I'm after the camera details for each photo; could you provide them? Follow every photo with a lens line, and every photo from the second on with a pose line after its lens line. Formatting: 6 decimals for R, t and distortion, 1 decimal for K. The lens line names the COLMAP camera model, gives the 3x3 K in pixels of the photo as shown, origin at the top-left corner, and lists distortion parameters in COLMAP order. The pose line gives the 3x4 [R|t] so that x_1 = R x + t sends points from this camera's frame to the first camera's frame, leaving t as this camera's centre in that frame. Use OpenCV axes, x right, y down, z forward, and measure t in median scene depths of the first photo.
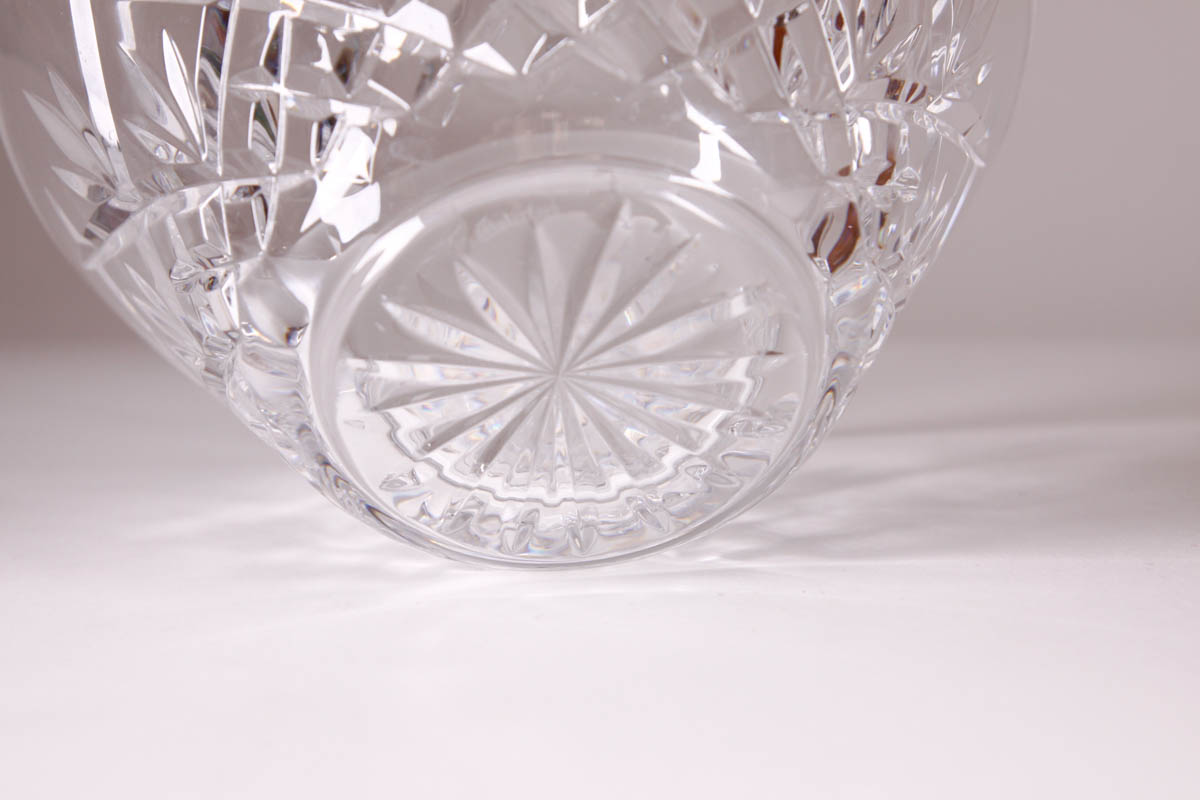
lens RADIAL K [[2788.0, 0, 600.0], [0, 2788.0, 400.0], [0, 0, 1]] dist [0.036793, 0.483929]
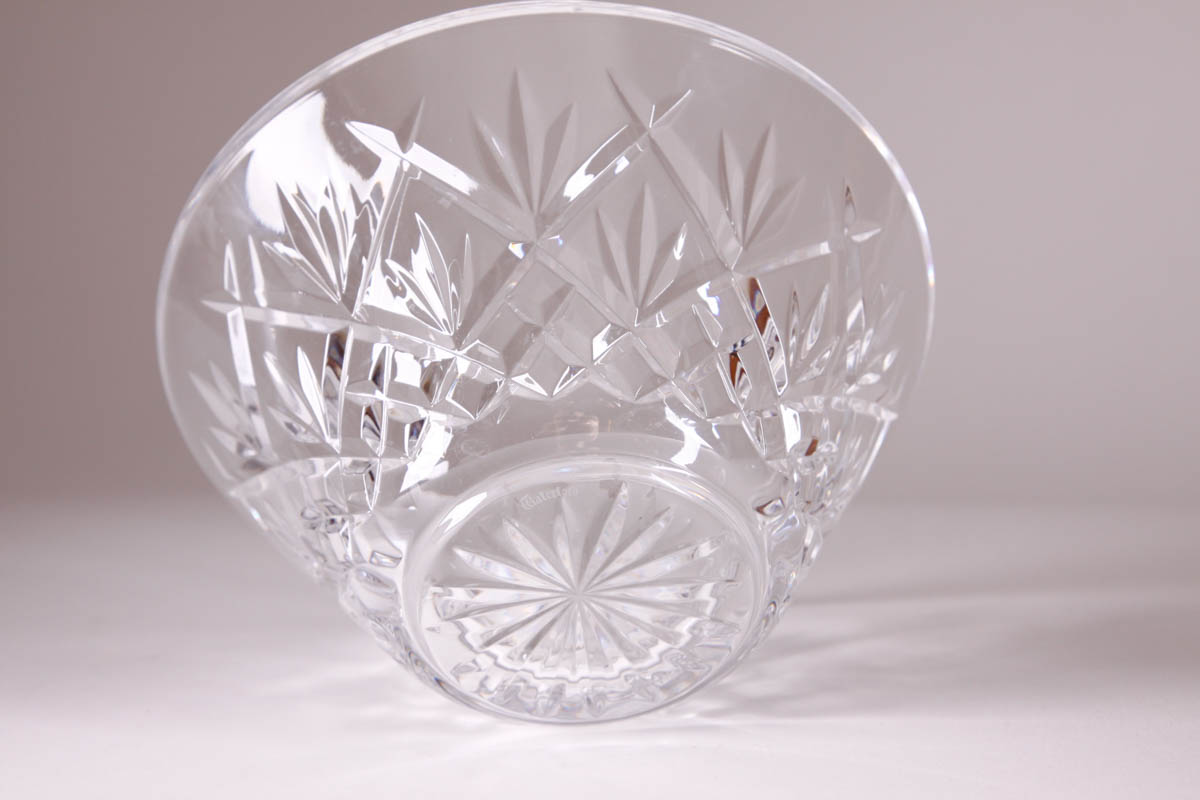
lens RADIAL K [[2788.0, 0, 600.0], [0, 2788.0, 400.0], [0, 0, 1]] dist [0.036793, 0.483929]
pose [[0.999943, -0.001754, -0.010494, 0.010925], [0.001579, 0.999860, -0.016660, -0.083353], [0.010522, 0.016643, 0.999806, -0.411038]]
